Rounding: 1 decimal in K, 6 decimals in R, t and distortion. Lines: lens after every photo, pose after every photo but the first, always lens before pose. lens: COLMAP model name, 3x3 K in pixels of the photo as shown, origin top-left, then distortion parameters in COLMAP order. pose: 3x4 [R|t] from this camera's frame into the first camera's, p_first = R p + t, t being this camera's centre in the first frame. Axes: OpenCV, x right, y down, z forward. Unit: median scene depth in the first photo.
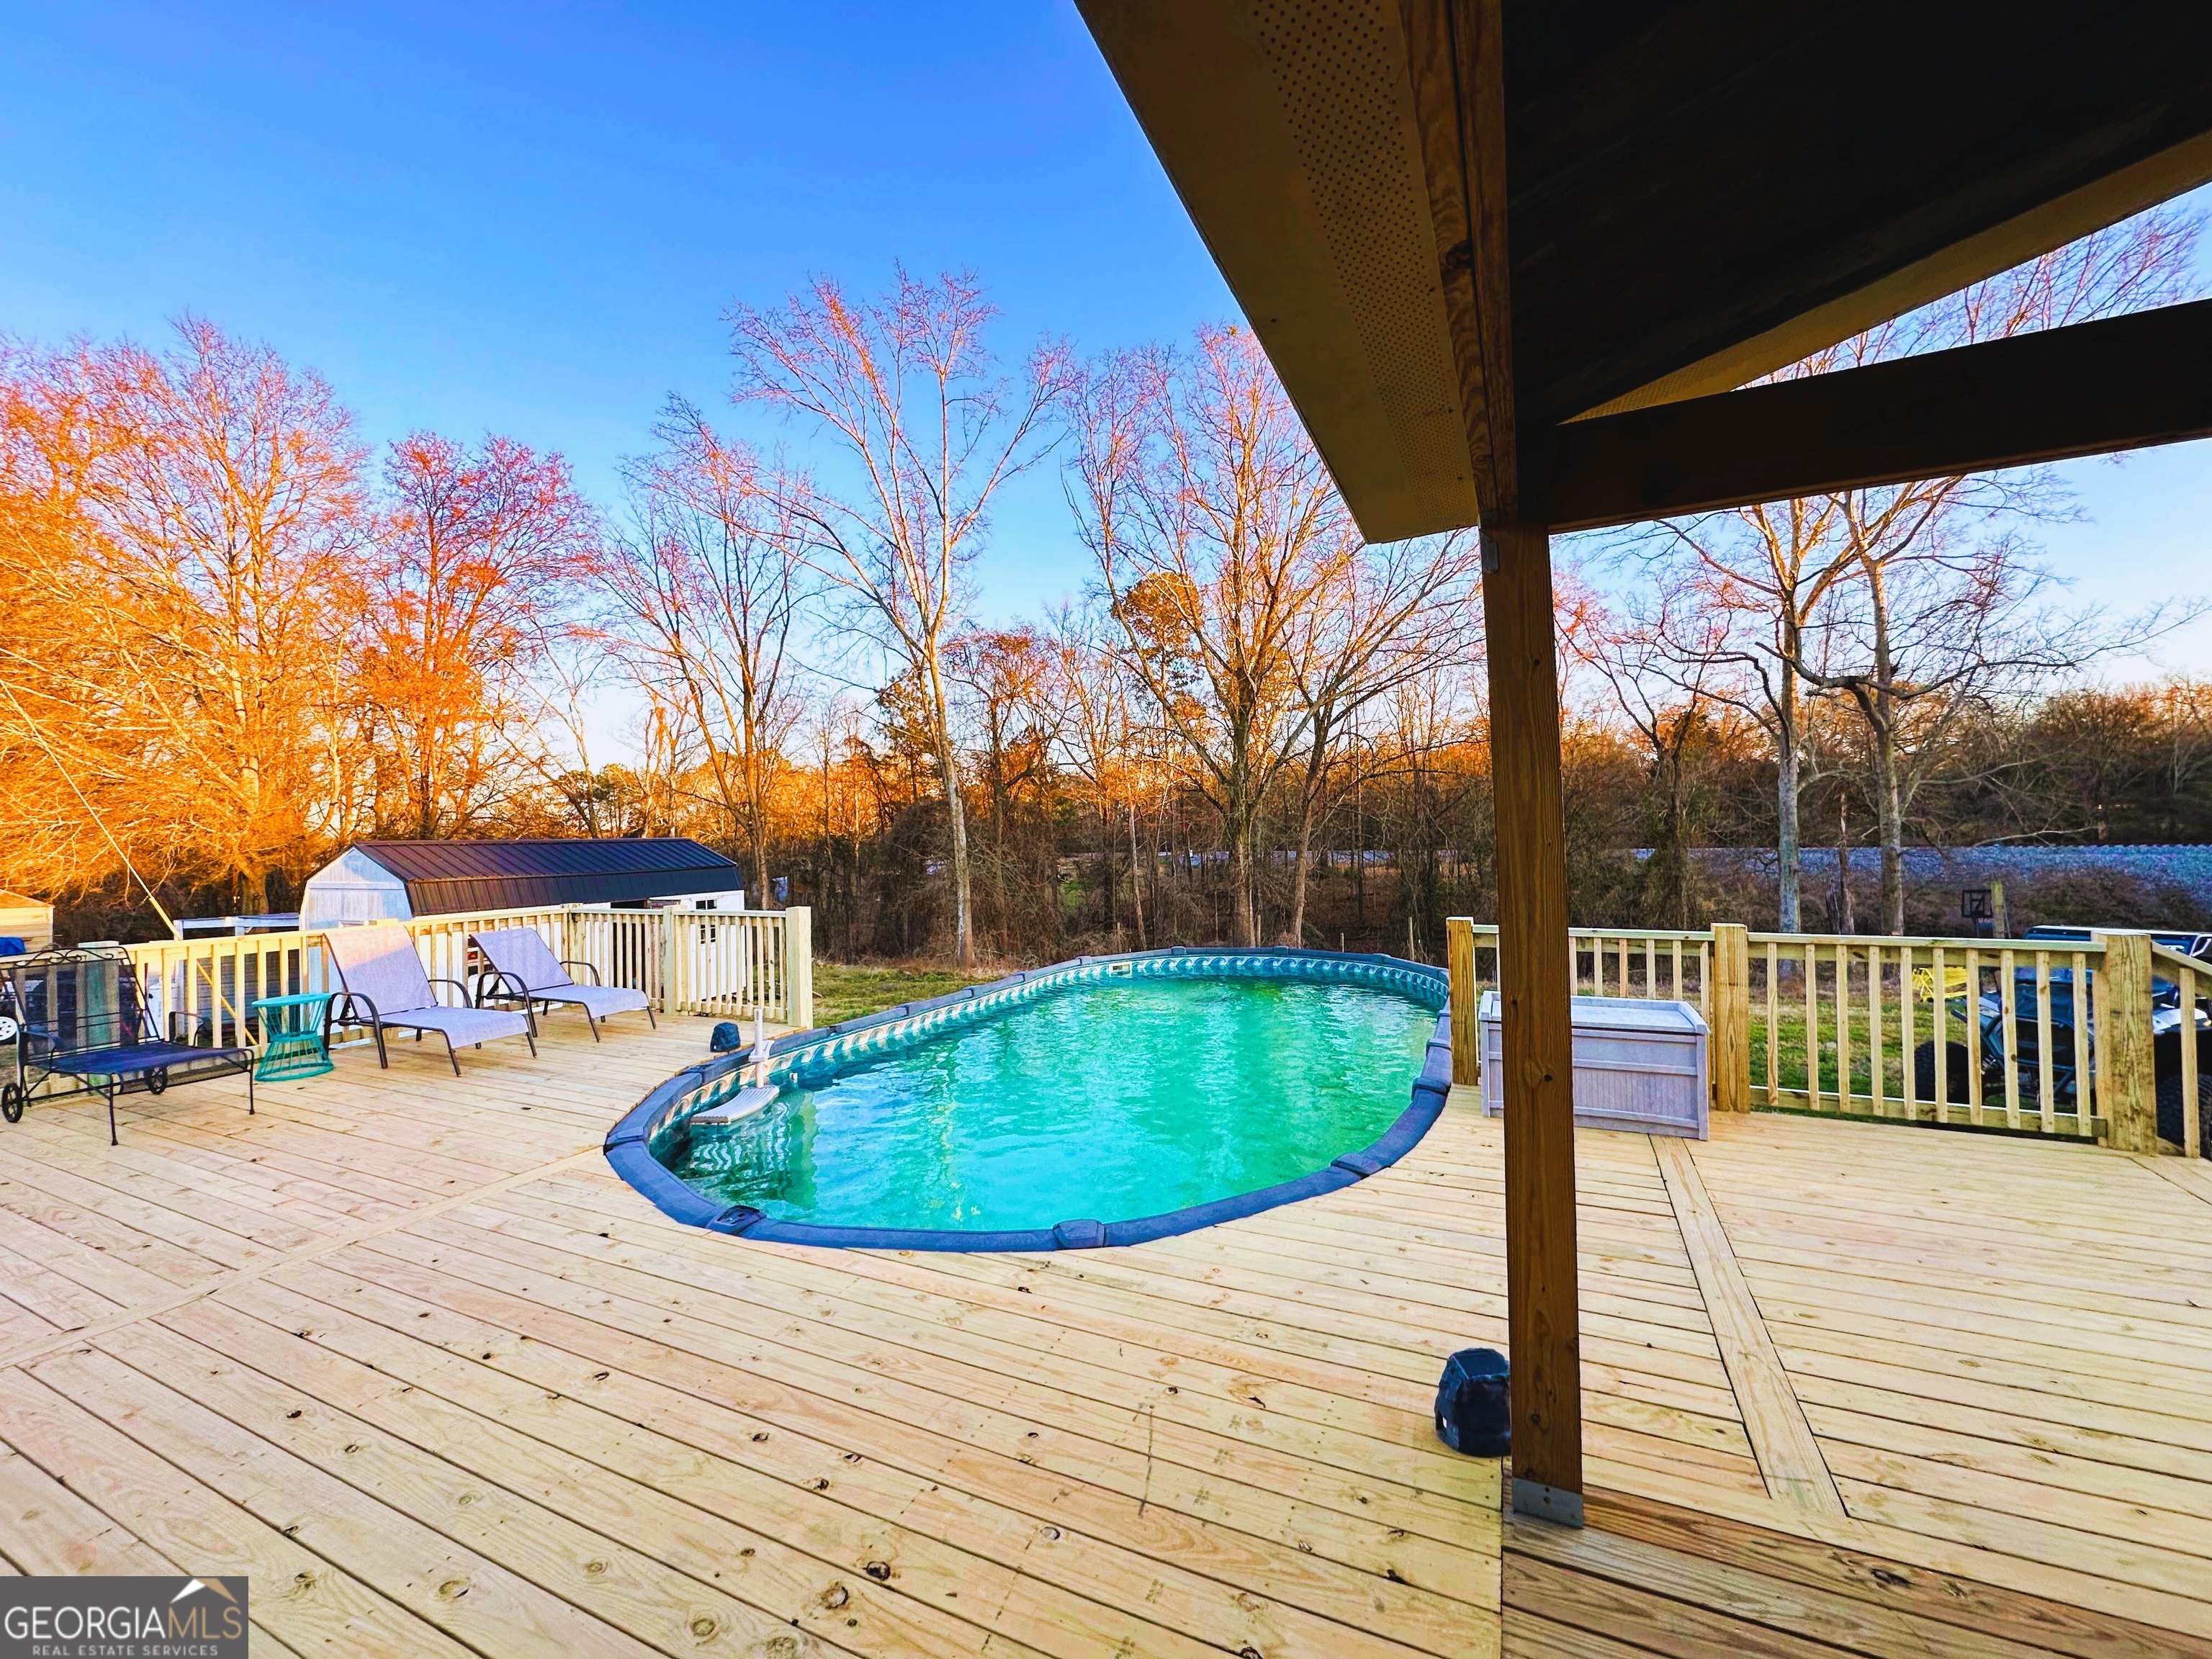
lens RADIAL K [[863.1, 0, 1106.0], [0, 863.1, 829.5], [0, 0, 1]] dist [-0.002031, 0.000188]
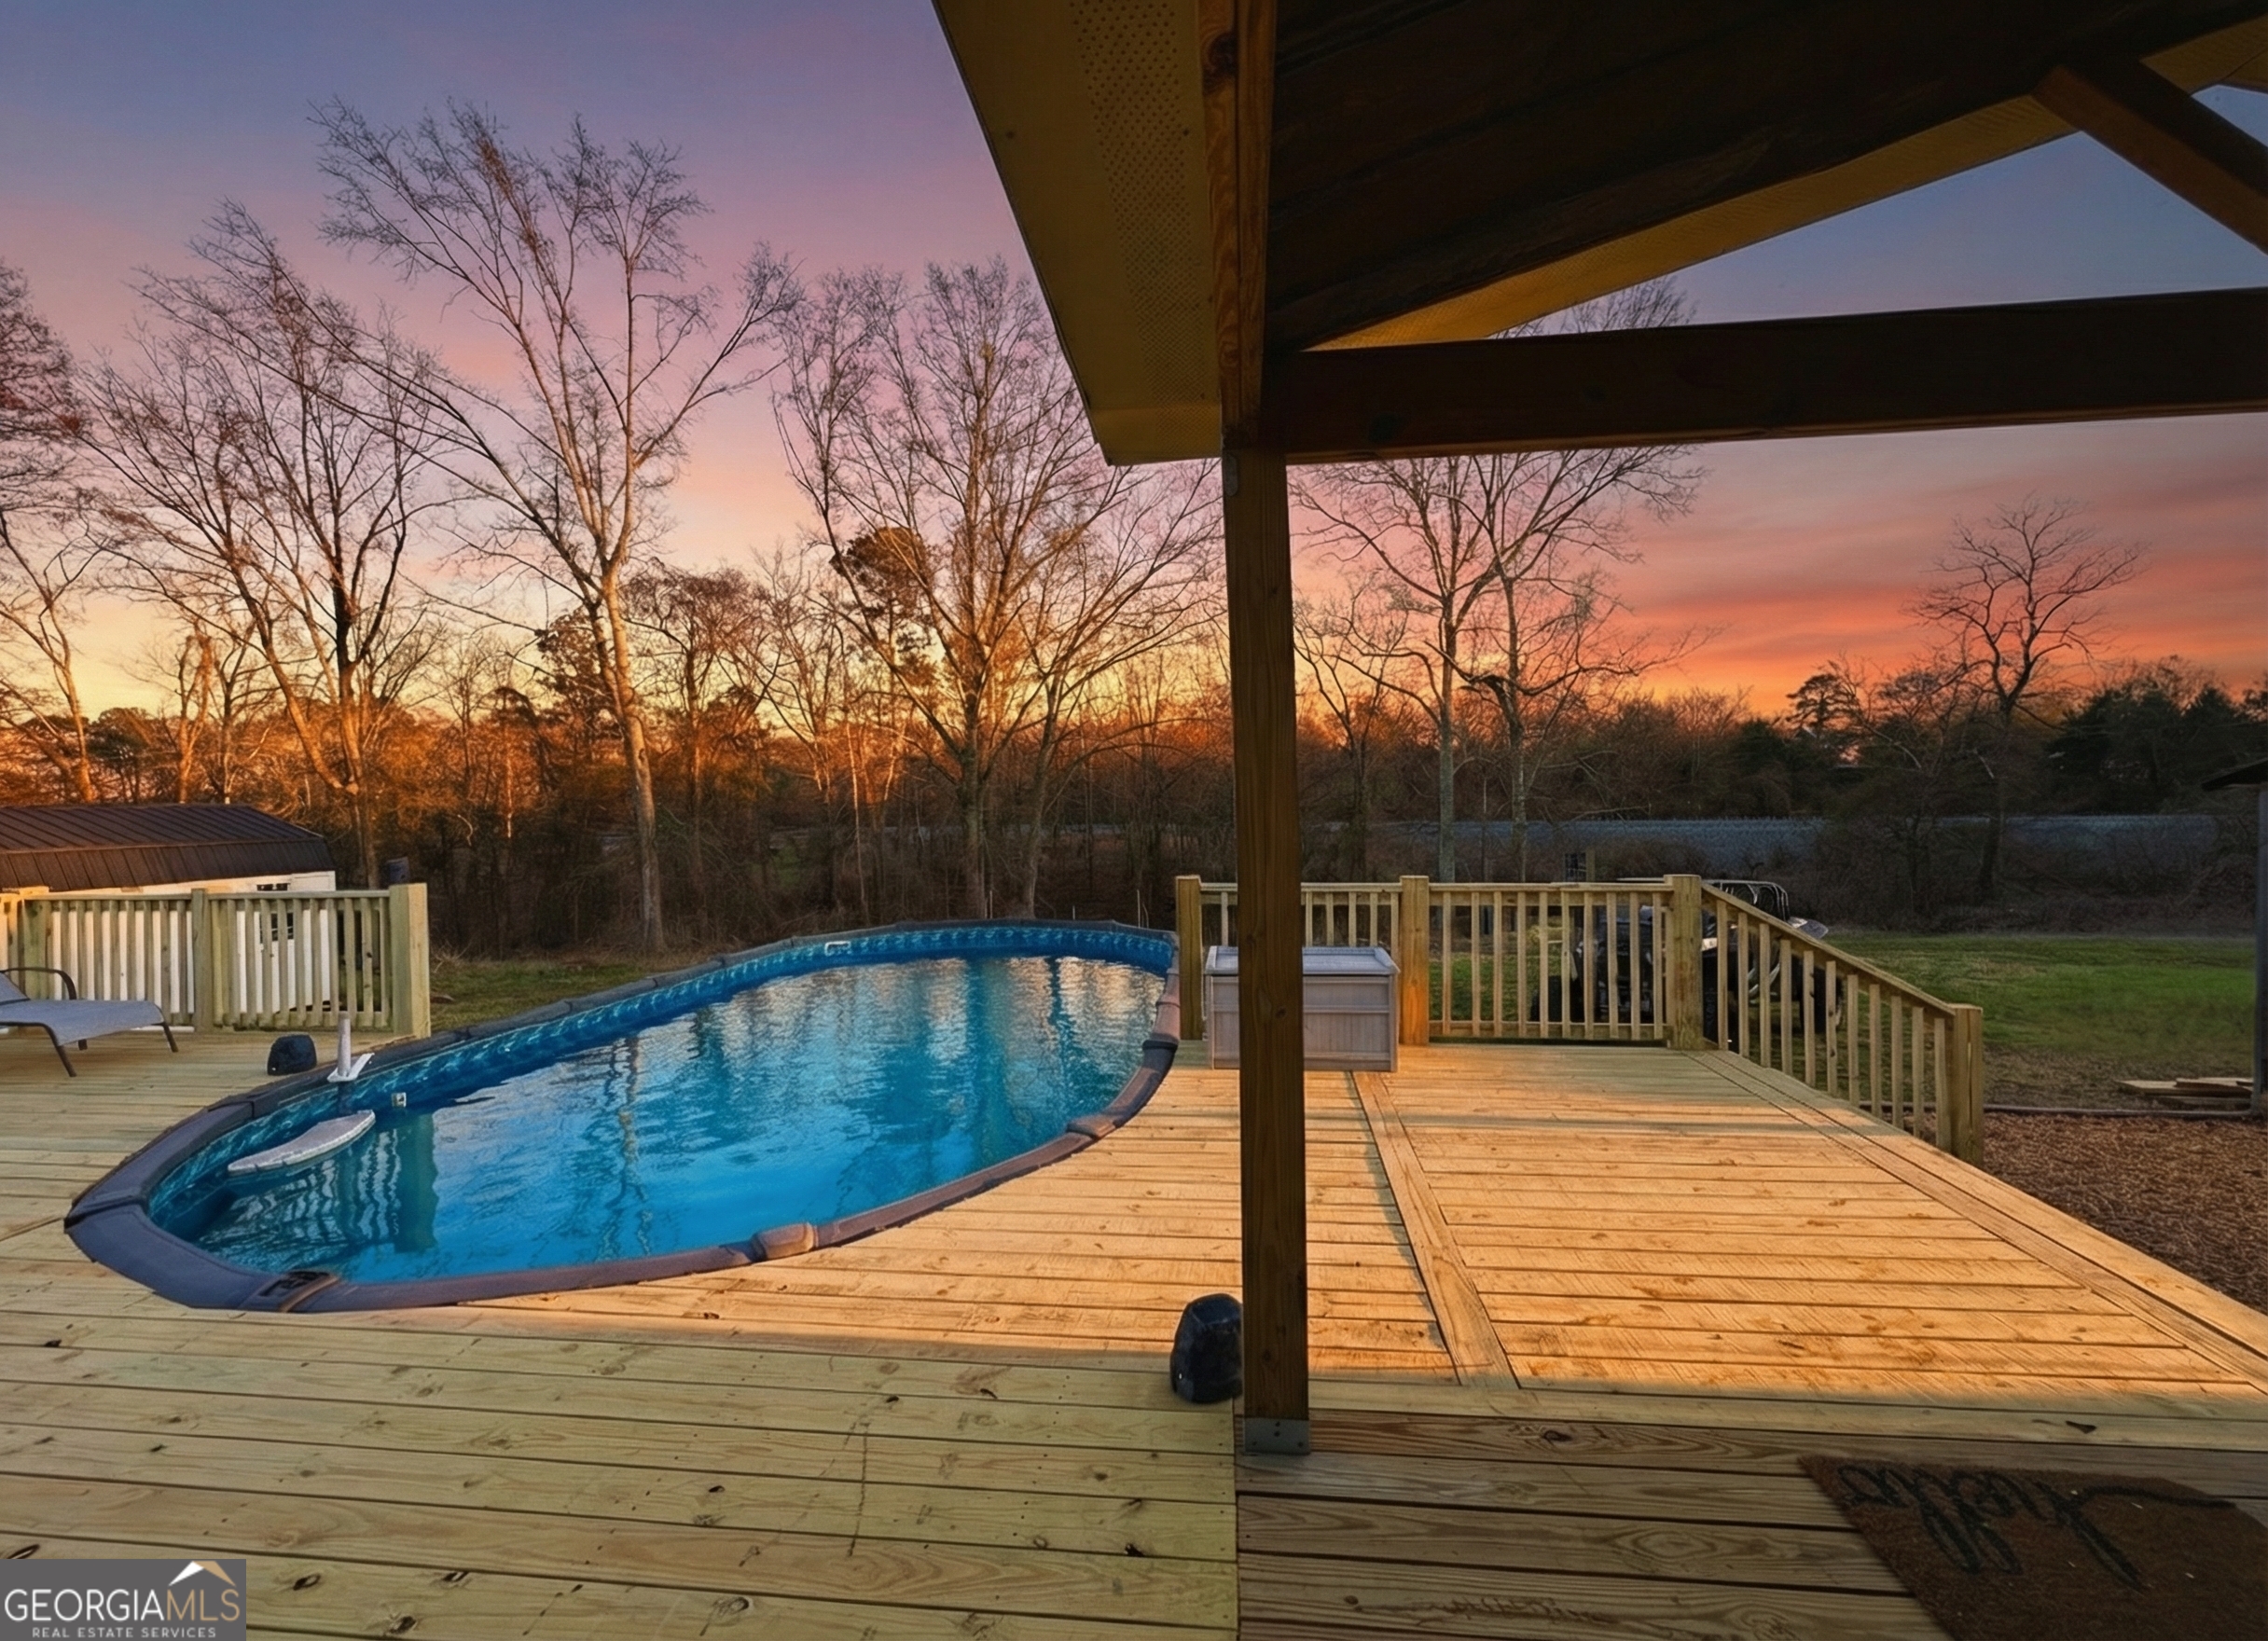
lens RADIAL K [[888.6, 0, 1123.2], [0, 888.6, 811.5], [0, 0, 1]] dist [-0.002236, 0.000483]
pose [[0.948338, 0.003400, 0.317243, 0.003412], [-0.005877, 0.999959, 0.006852, 0.011853], [-0.317206, -0.008363, 0.948320, 0.020076]]
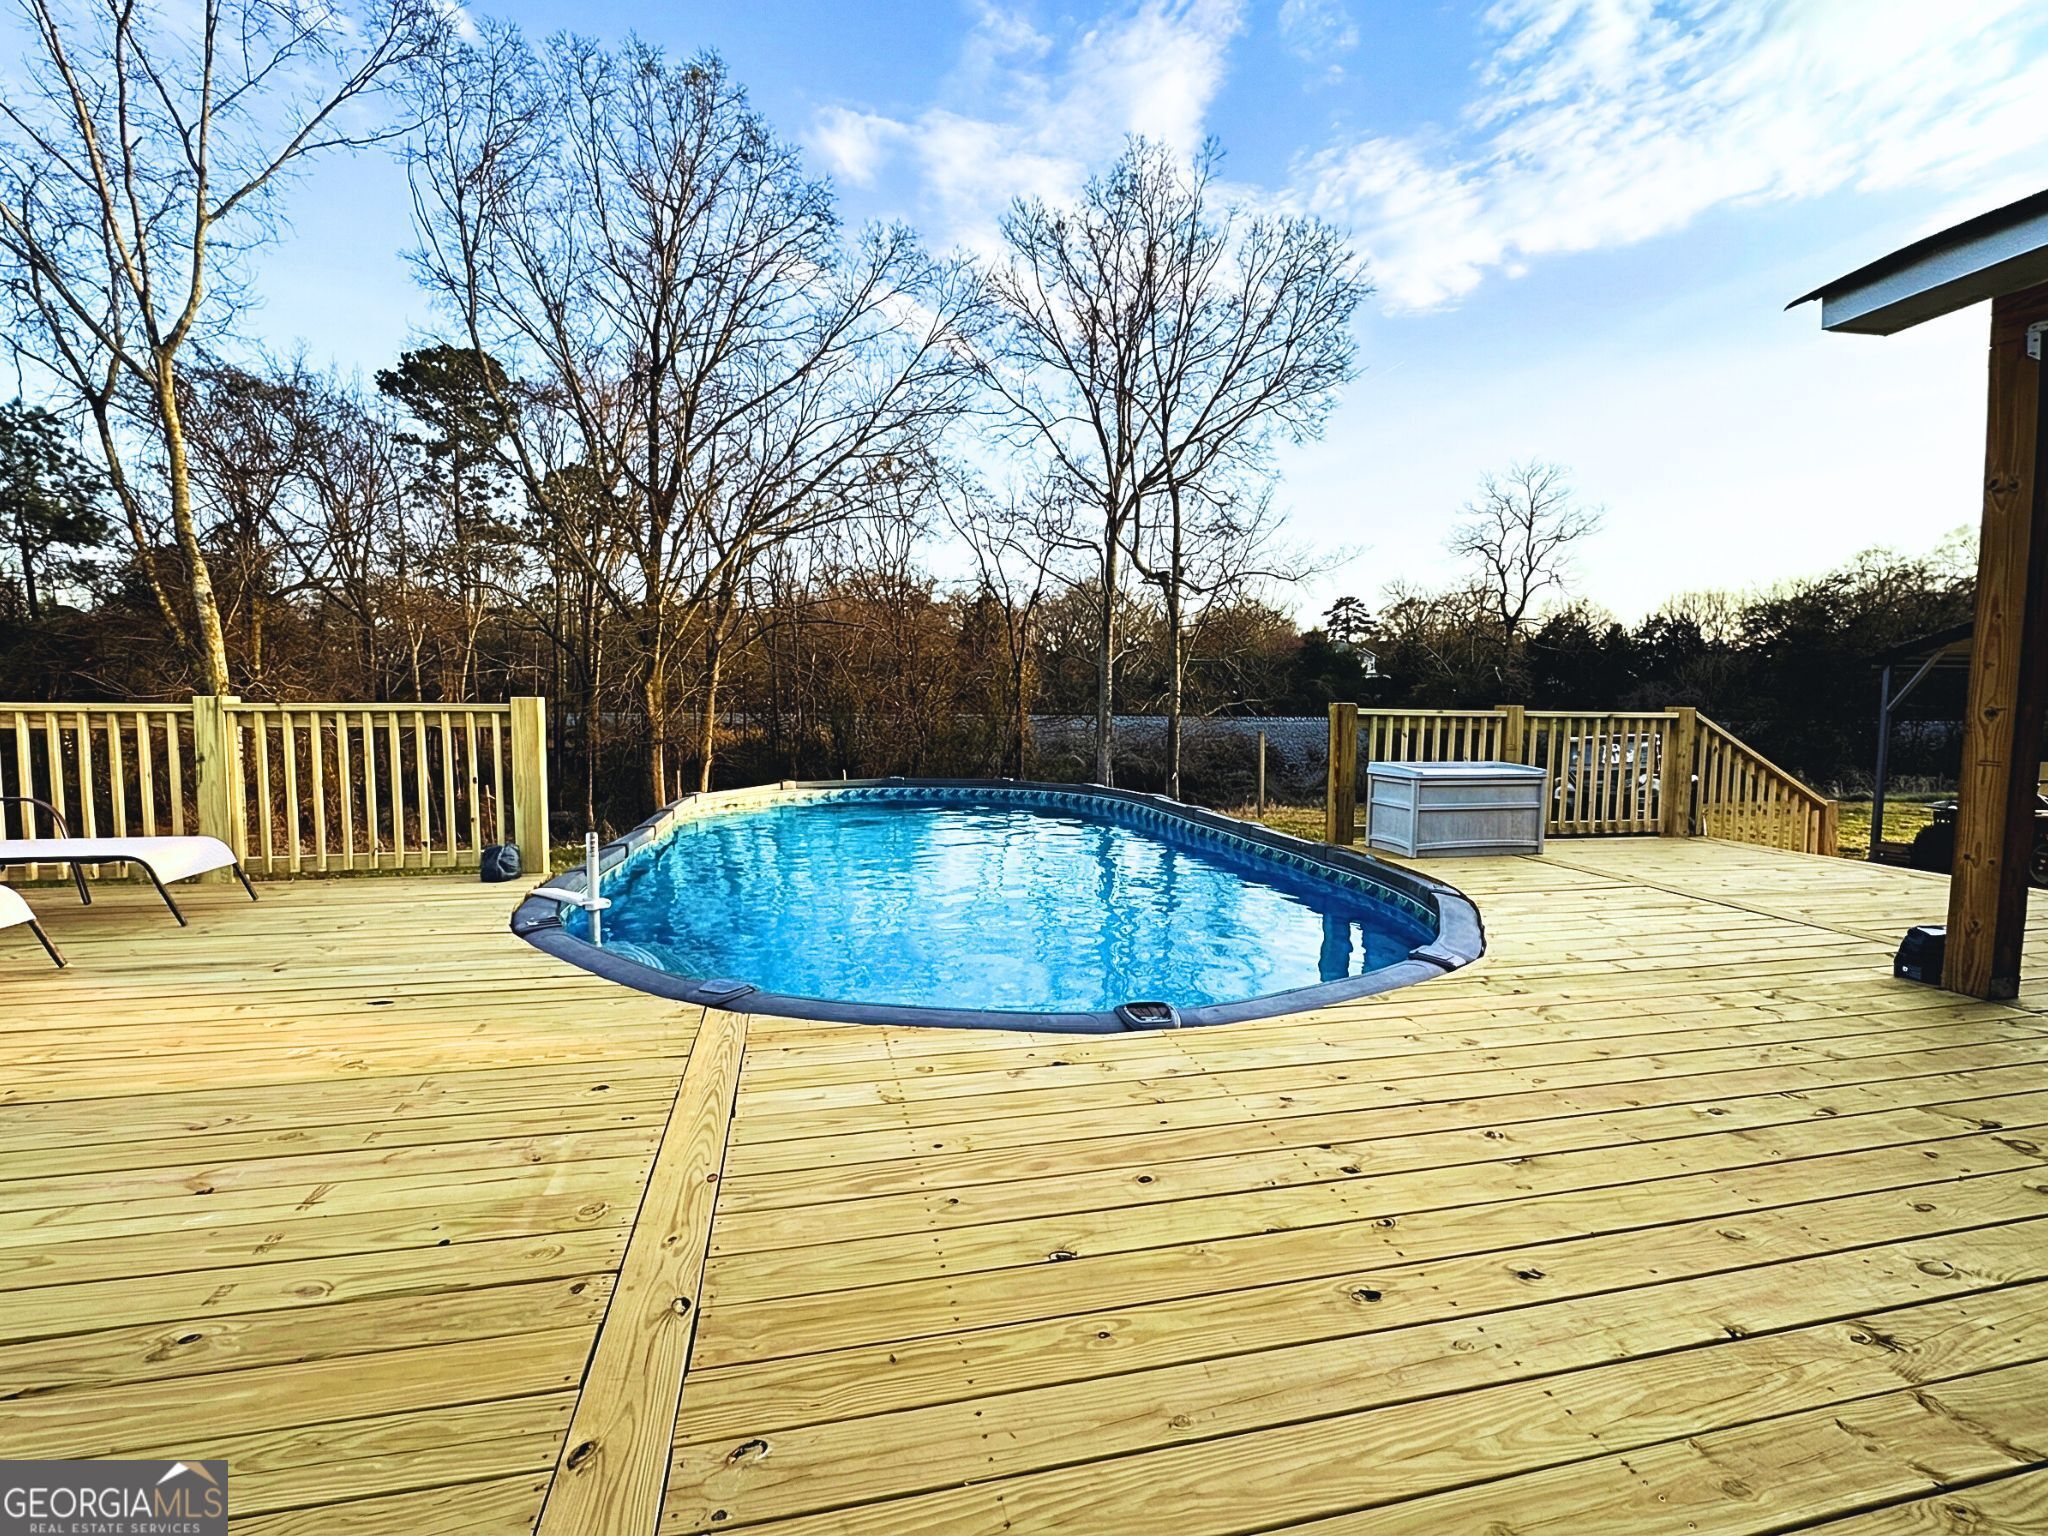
lens RADIAL K [[909.0, 0, 1012.2], [0, 909.0, 773.2], [0, 0, 1]] dist [-0.003954, 0.000180]
pose [[0.795911, -0.021895, 0.605018, -0.415326], [-0.032237, 0.996395, 0.078467, 0.069353], [-0.604555, -0.081957, 0.792336, 0.179010]]
